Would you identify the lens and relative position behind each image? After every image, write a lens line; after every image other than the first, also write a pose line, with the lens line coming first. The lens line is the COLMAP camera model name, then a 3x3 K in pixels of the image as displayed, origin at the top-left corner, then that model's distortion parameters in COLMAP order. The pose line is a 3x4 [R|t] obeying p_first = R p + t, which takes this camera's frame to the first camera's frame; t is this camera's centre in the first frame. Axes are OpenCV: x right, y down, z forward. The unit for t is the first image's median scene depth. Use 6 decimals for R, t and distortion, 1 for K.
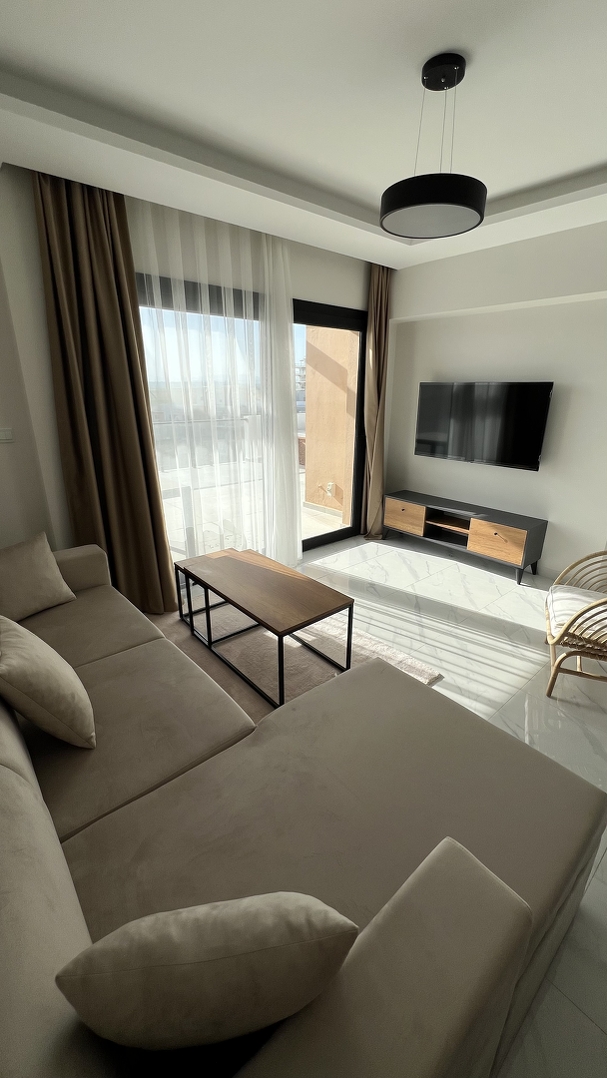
lens RADIAL K [[435.4, 0, 309.4], [0, 435.4, 542.9], [0, 0, 1]] dist [0.000412, 0.000118]
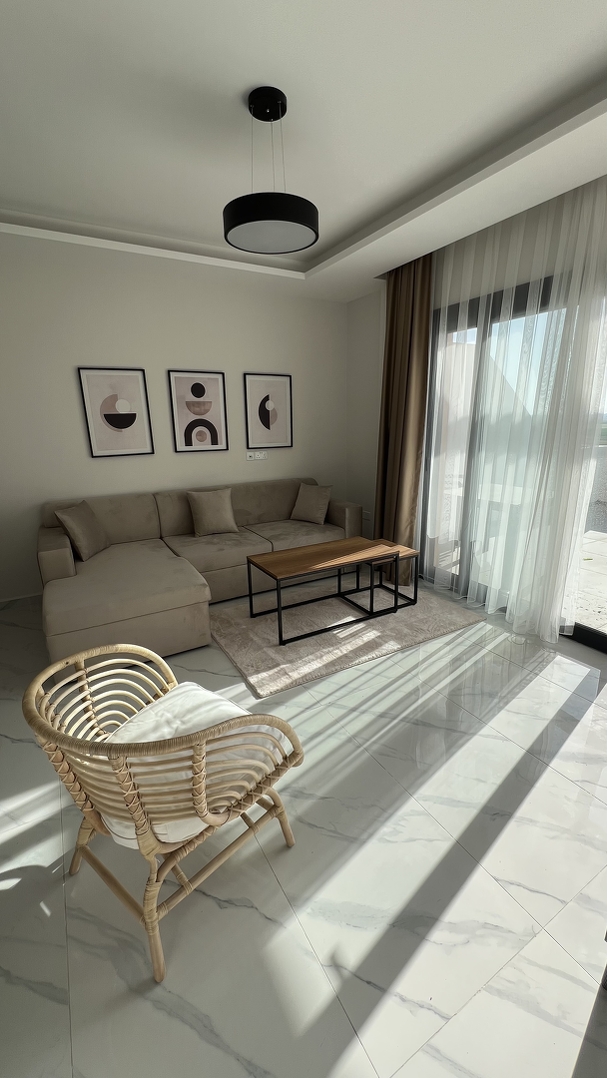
lens RADIAL K [[429.8, 0, 303.5], [0, 429.8, 539.0], [0, 0, 1]] dist [0.000716, 0.000022]
pose [[-0.184715, 0.270628, -0.944797, 0.835086], [-0.318963, 0.892793, 0.318092, -0.254803], [0.929593, 0.360112, -0.078592, 0.814438]]
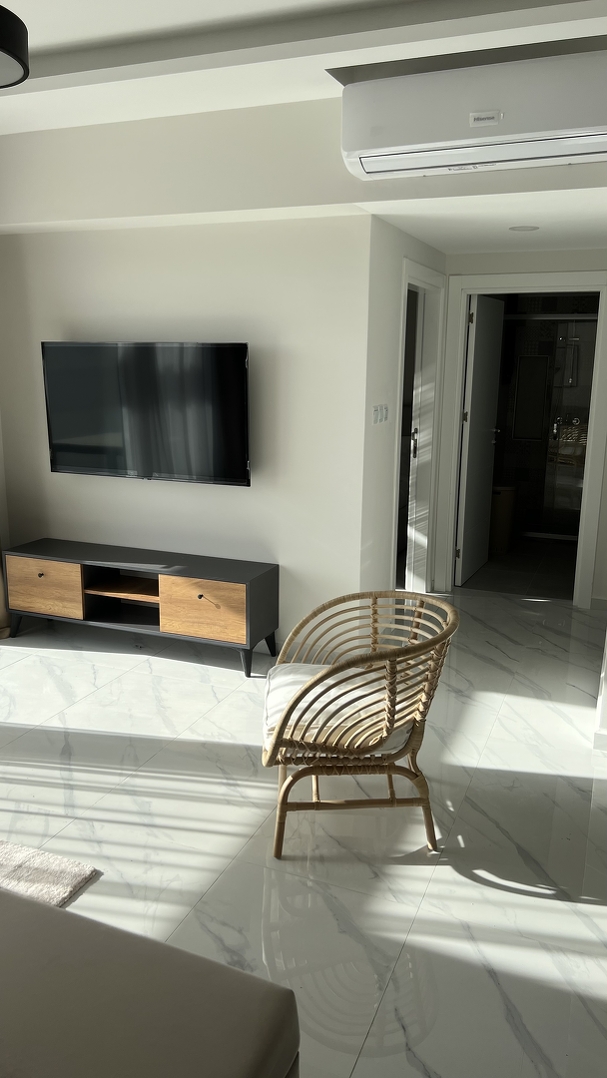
lens RADIAL K [[818.1, 0, 303.5], [0, 818.1, 539.0], [0, 0, 1]] dist [0.069417, -0.093283]
pose [[0.897750, -0.096656, 0.429770, 0.104702], [0.148775, 0.984832, -0.089288, 0.024924], [-0.414621, 0.144097, 0.898513, -0.054374]]
